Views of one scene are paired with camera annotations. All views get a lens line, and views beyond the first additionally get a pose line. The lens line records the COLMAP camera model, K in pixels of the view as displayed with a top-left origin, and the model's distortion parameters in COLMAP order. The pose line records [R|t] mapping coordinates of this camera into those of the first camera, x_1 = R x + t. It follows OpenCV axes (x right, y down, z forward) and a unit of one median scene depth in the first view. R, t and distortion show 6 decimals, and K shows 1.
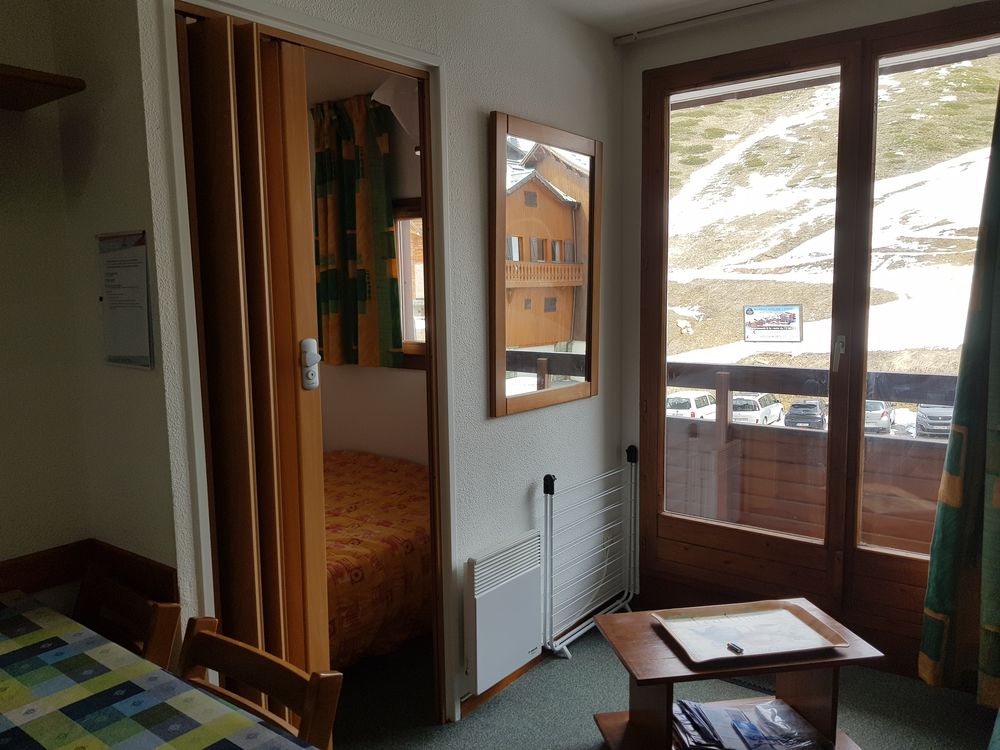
lens RADIAL K [[780.4, 0, 500.0], [0, 780.4, 375.0], [0, 0, 1]] dist [0.001469, 0.000849]
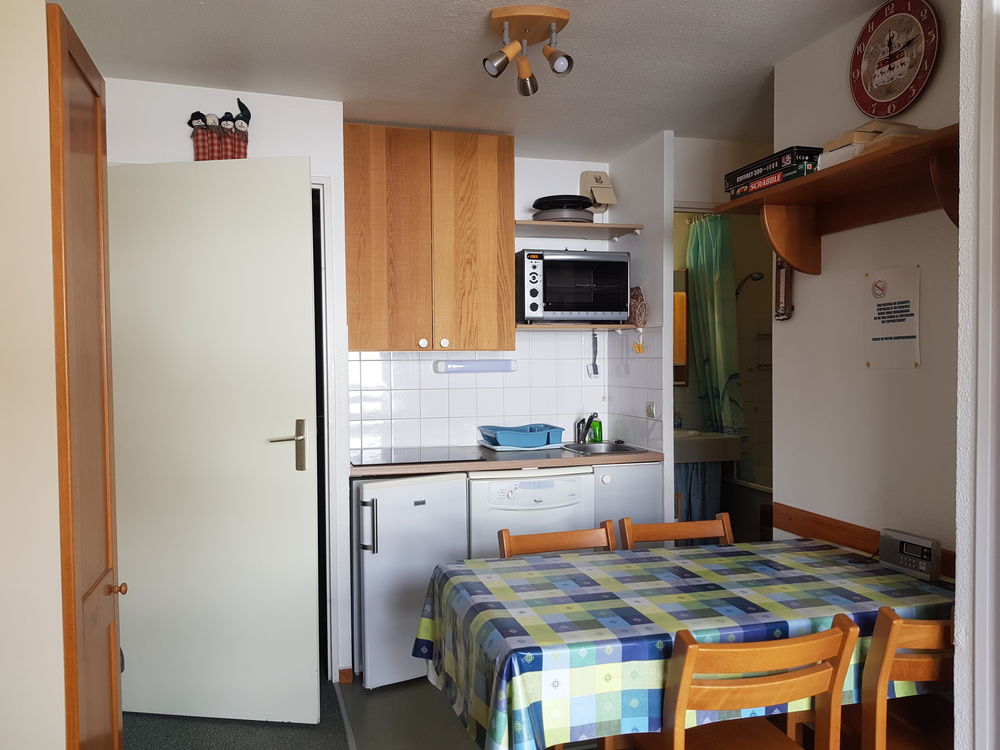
lens RADIAL K [[780.4, 0, 500.0], [0, 780.4, 375.0], [0, 0, 1]] dist [0.001469, 0.000849]
pose [[-0.583136, 0.033258, -0.811694, 0.887226], [-0.079232, 0.992070, 0.097570, -0.105313], [0.808502, 0.121208, -0.575876, 1.388287]]
